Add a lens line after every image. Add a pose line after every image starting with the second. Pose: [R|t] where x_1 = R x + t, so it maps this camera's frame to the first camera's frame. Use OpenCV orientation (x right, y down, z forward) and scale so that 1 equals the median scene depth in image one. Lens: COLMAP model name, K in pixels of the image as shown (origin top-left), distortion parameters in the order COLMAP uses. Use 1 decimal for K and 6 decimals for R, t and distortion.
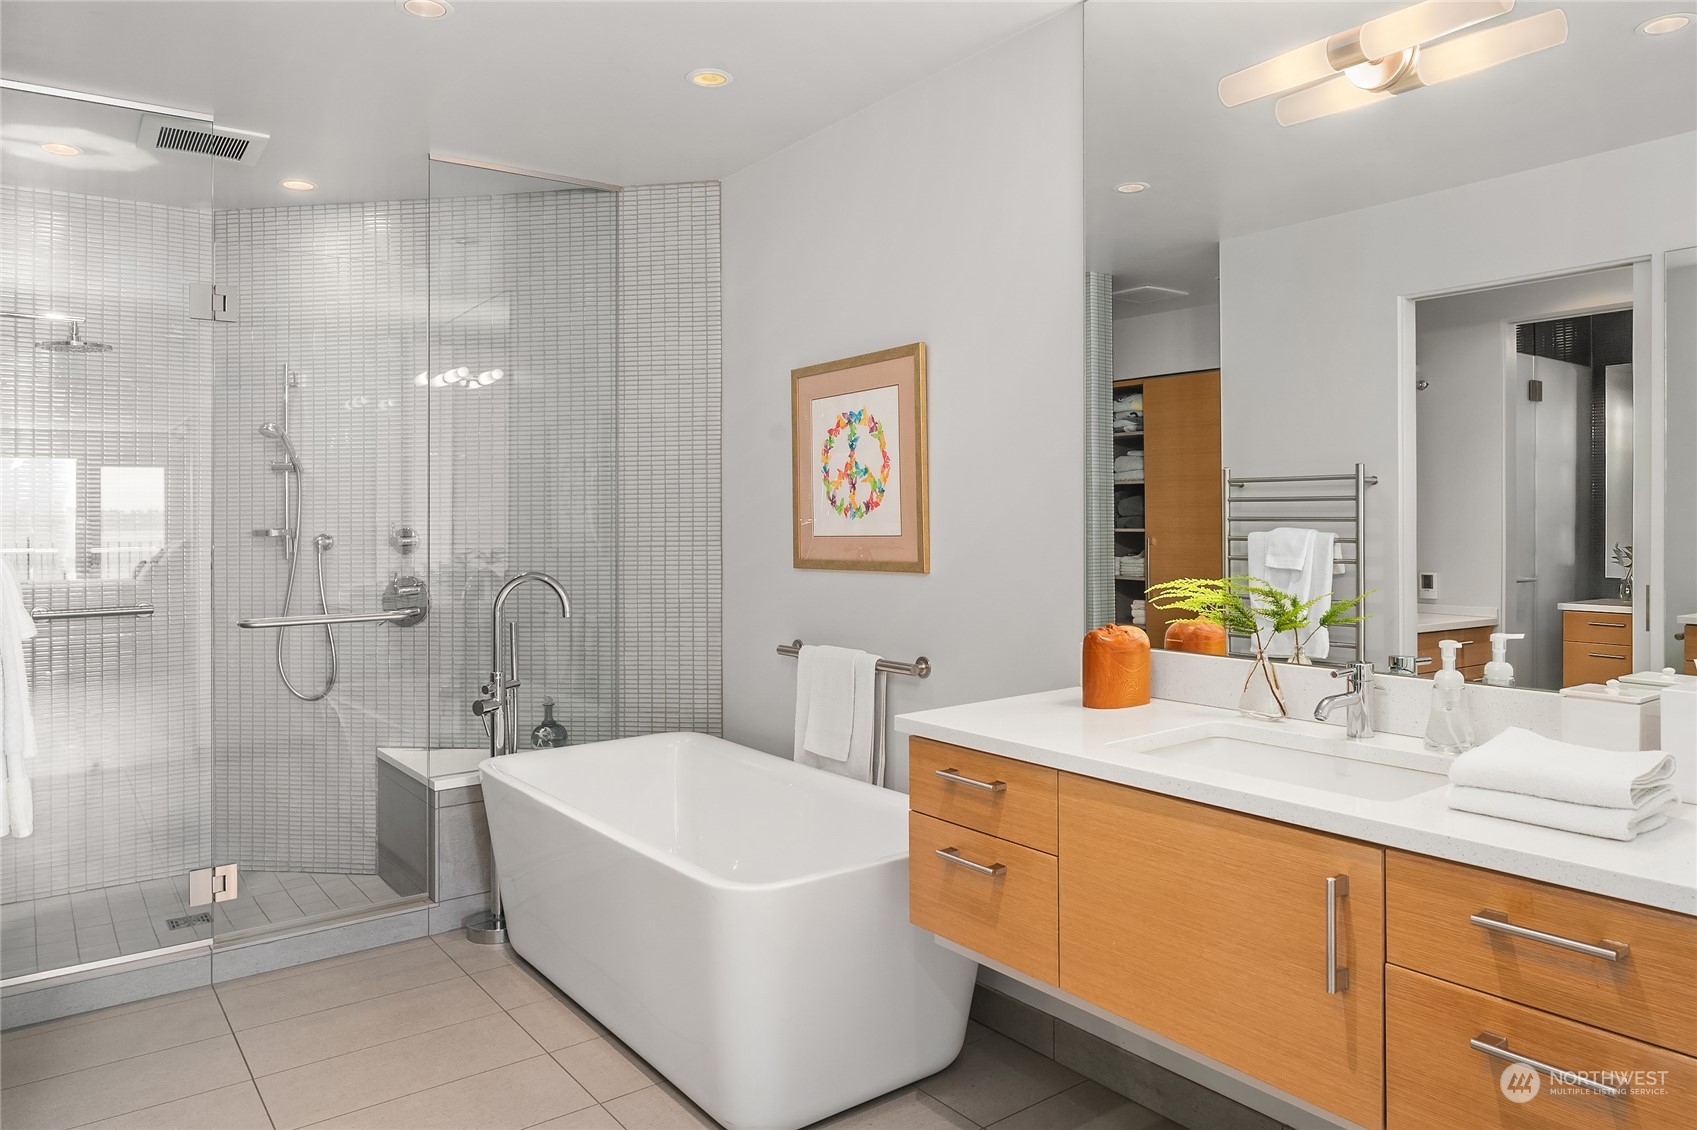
lens RADIAL K [[1131.0, 0, 850.9], [0, 1131.0, 510.7], [0, 0, 1]] dist [-0.002706, -0.004826]
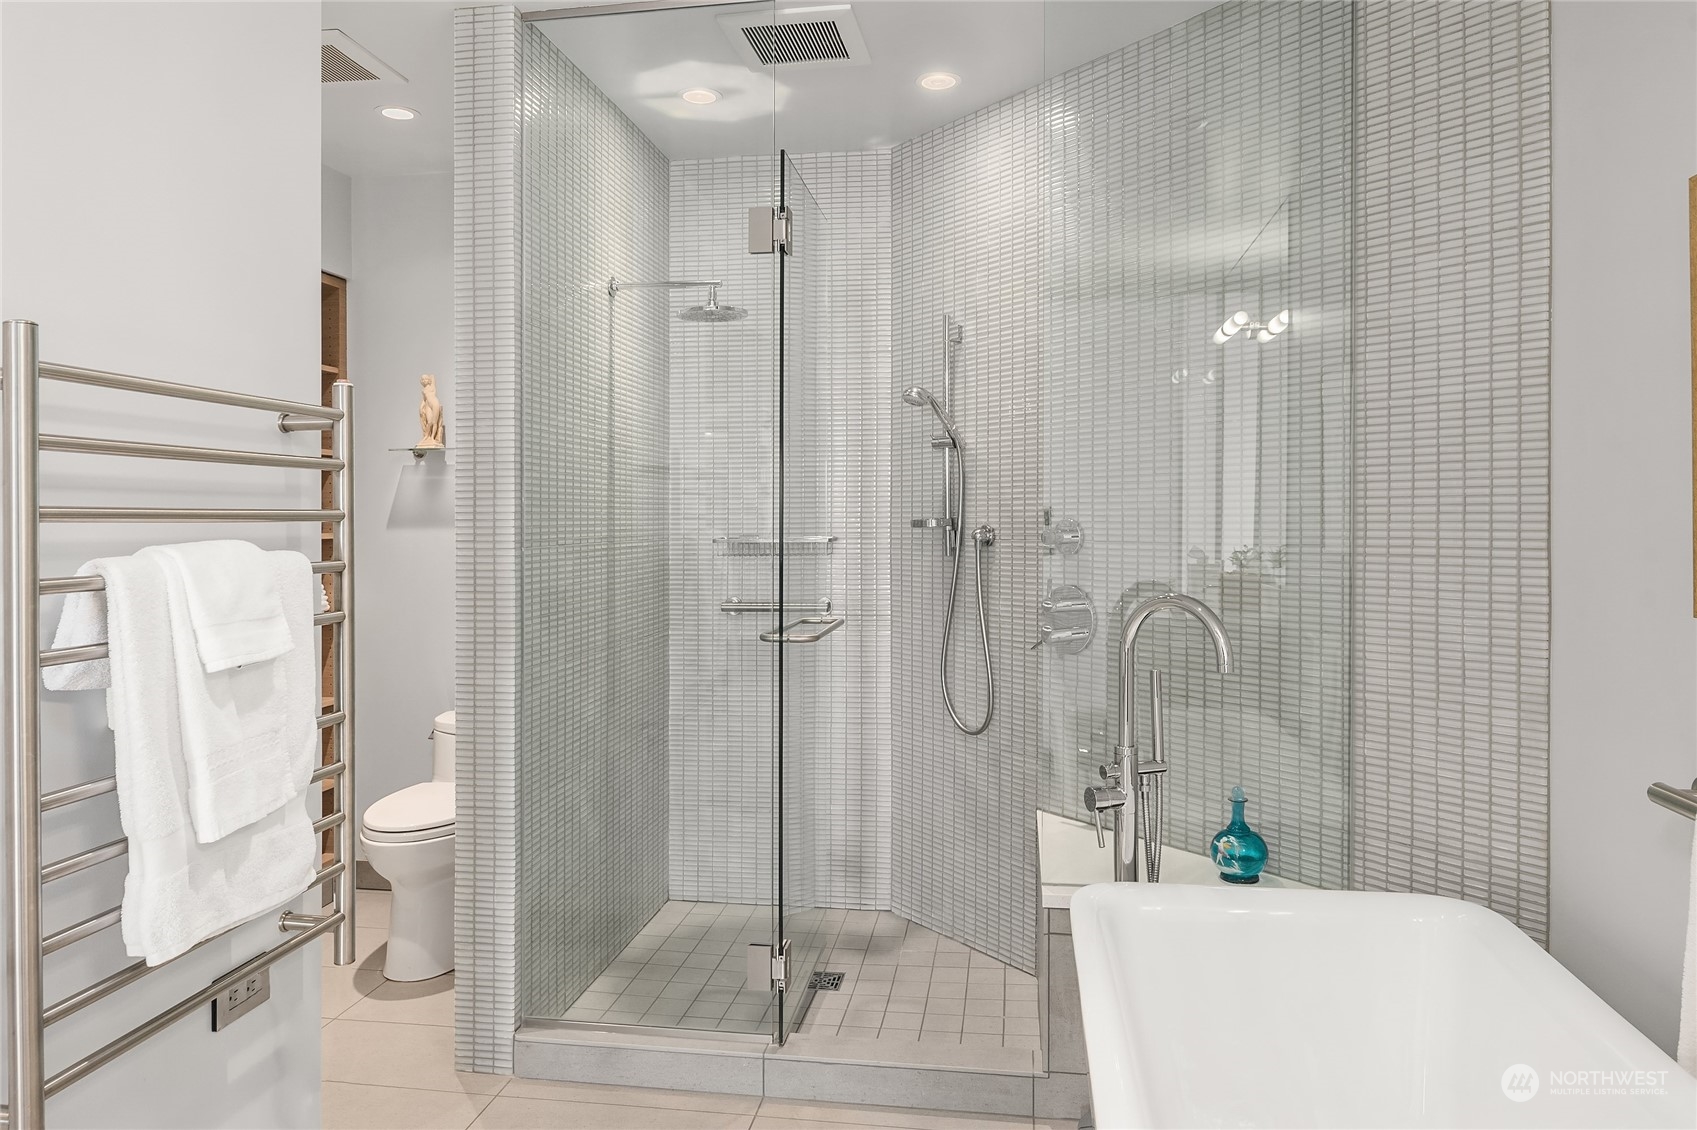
lens RADIAL K [[1131.0, 0, 850.9], [0, 1131.0, 510.7], [0, 0, 1]] dist [-0.002706, -0.004826]
pose [[0.709469, 0.005228, -0.704717, 0.024200], [0.002248, 0.999951, 0.009681, 0.002592], [0.704733, -0.008453, 0.709422, 0.396940]]
